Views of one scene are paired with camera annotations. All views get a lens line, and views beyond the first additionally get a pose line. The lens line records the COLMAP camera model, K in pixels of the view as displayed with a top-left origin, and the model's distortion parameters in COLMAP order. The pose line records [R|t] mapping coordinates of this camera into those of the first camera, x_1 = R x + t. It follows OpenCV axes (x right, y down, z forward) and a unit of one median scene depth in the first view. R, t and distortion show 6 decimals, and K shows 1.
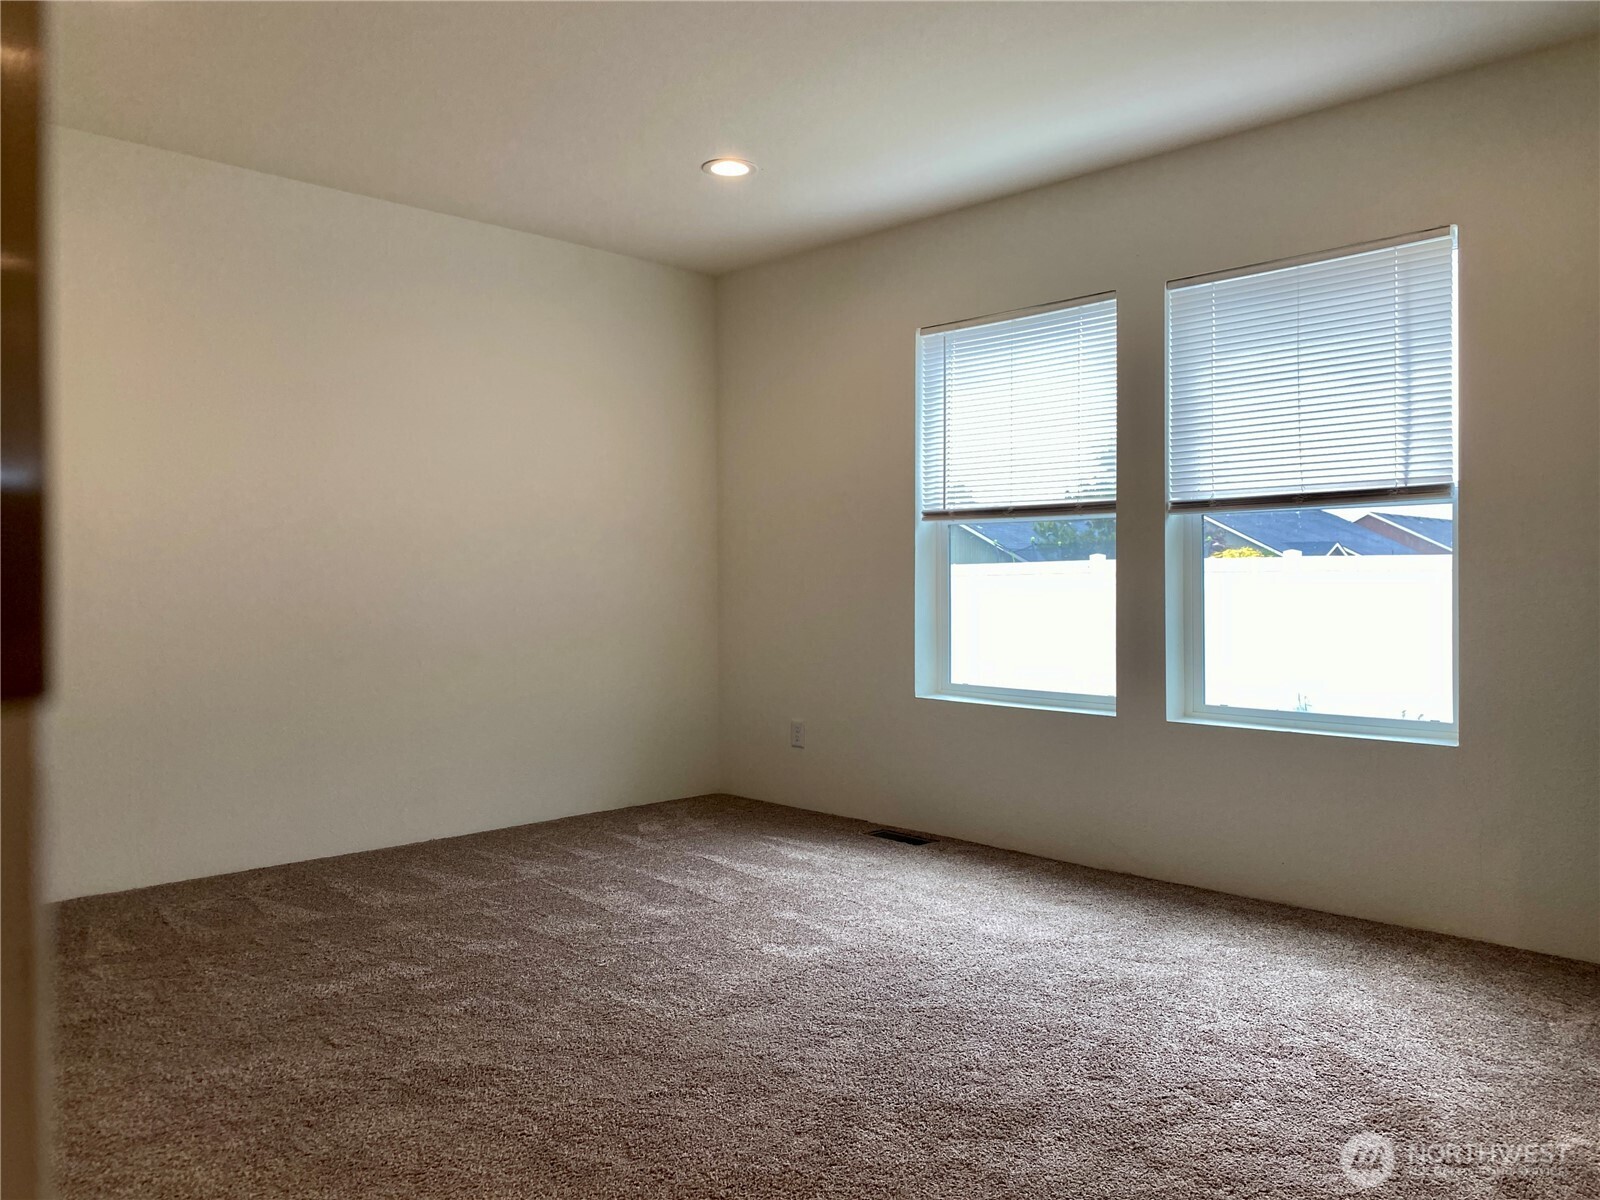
lens RADIAL K [[1232.8, 0, 800.0], [0, 1232.8, 600.0], [0, 0, 1]] dist [0.036118, -0.084263]
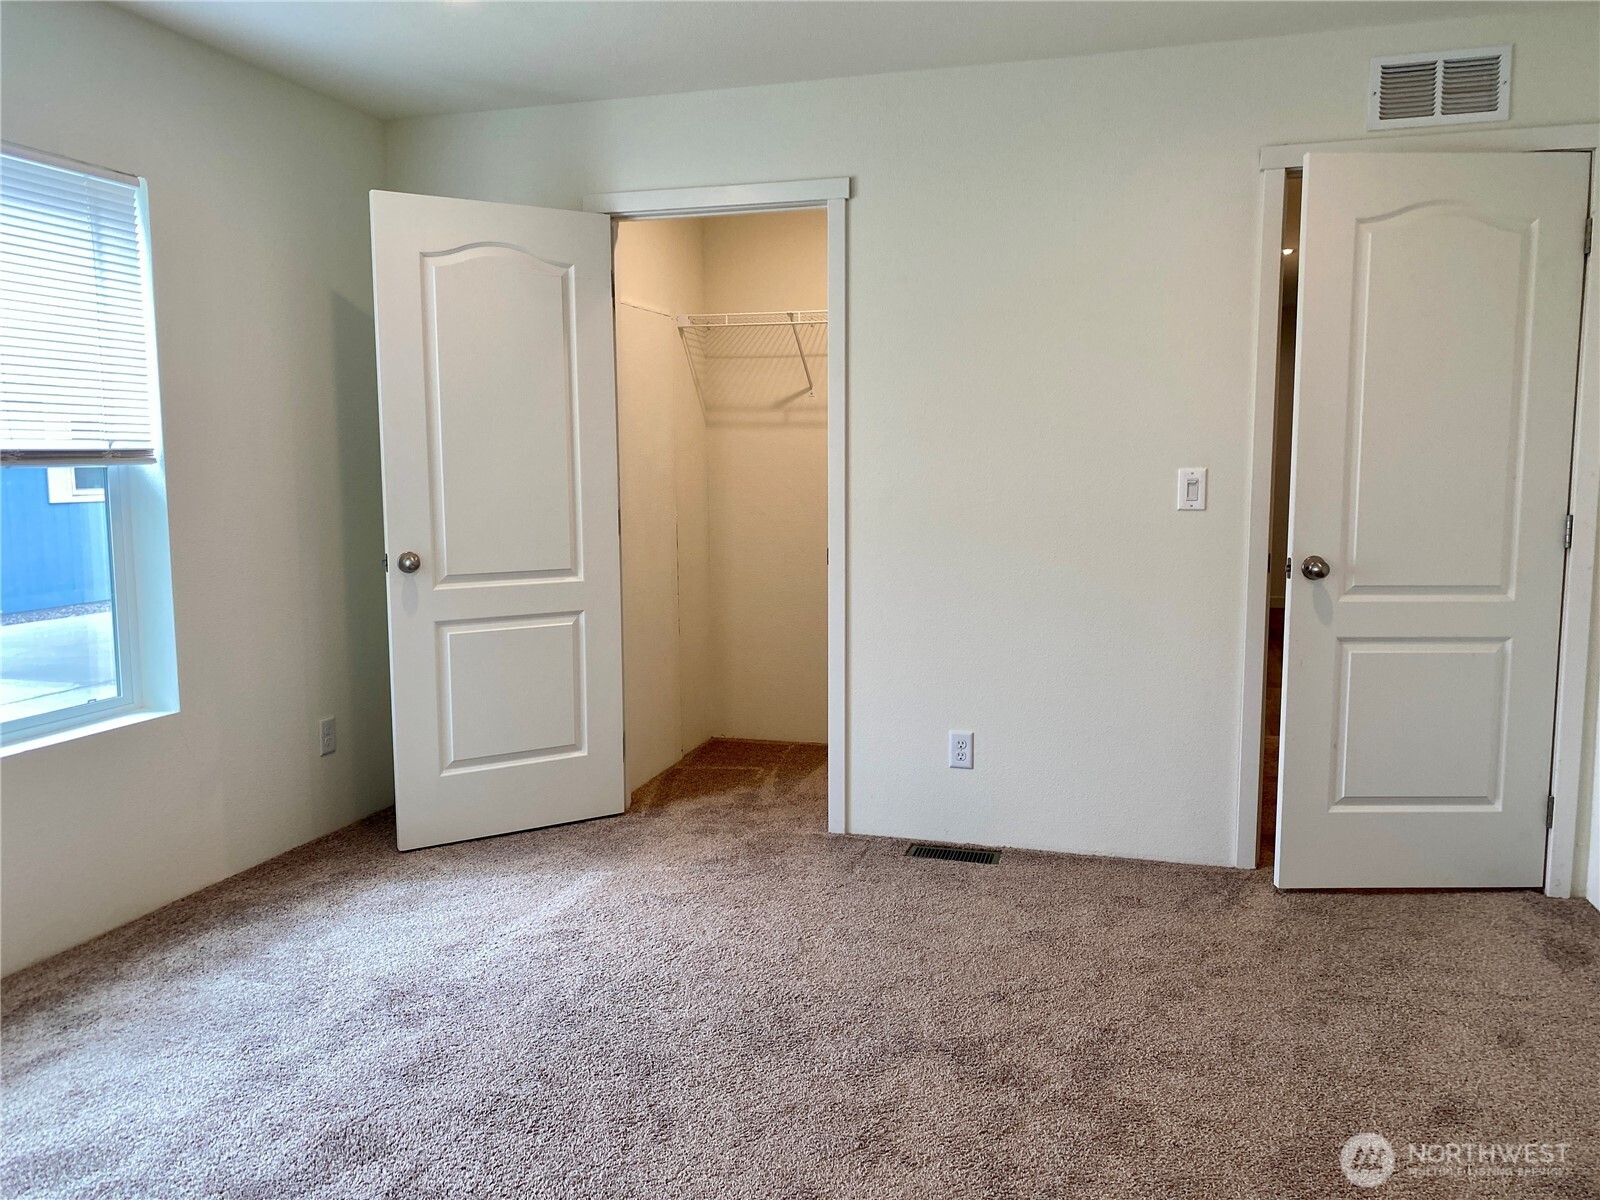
lens RADIAL K [[1232.8, 0, 800.0], [0, 1232.8, 600.0], [0, 0, 1]] dist [0.036118, -0.084263]
pose [[-0.502286, -0.074146, 0.861517, -0.574938], [0.038941, 0.993367, 0.108197, -0.058632], [-0.863824, 0.087894, -0.496066, 1.042081]]
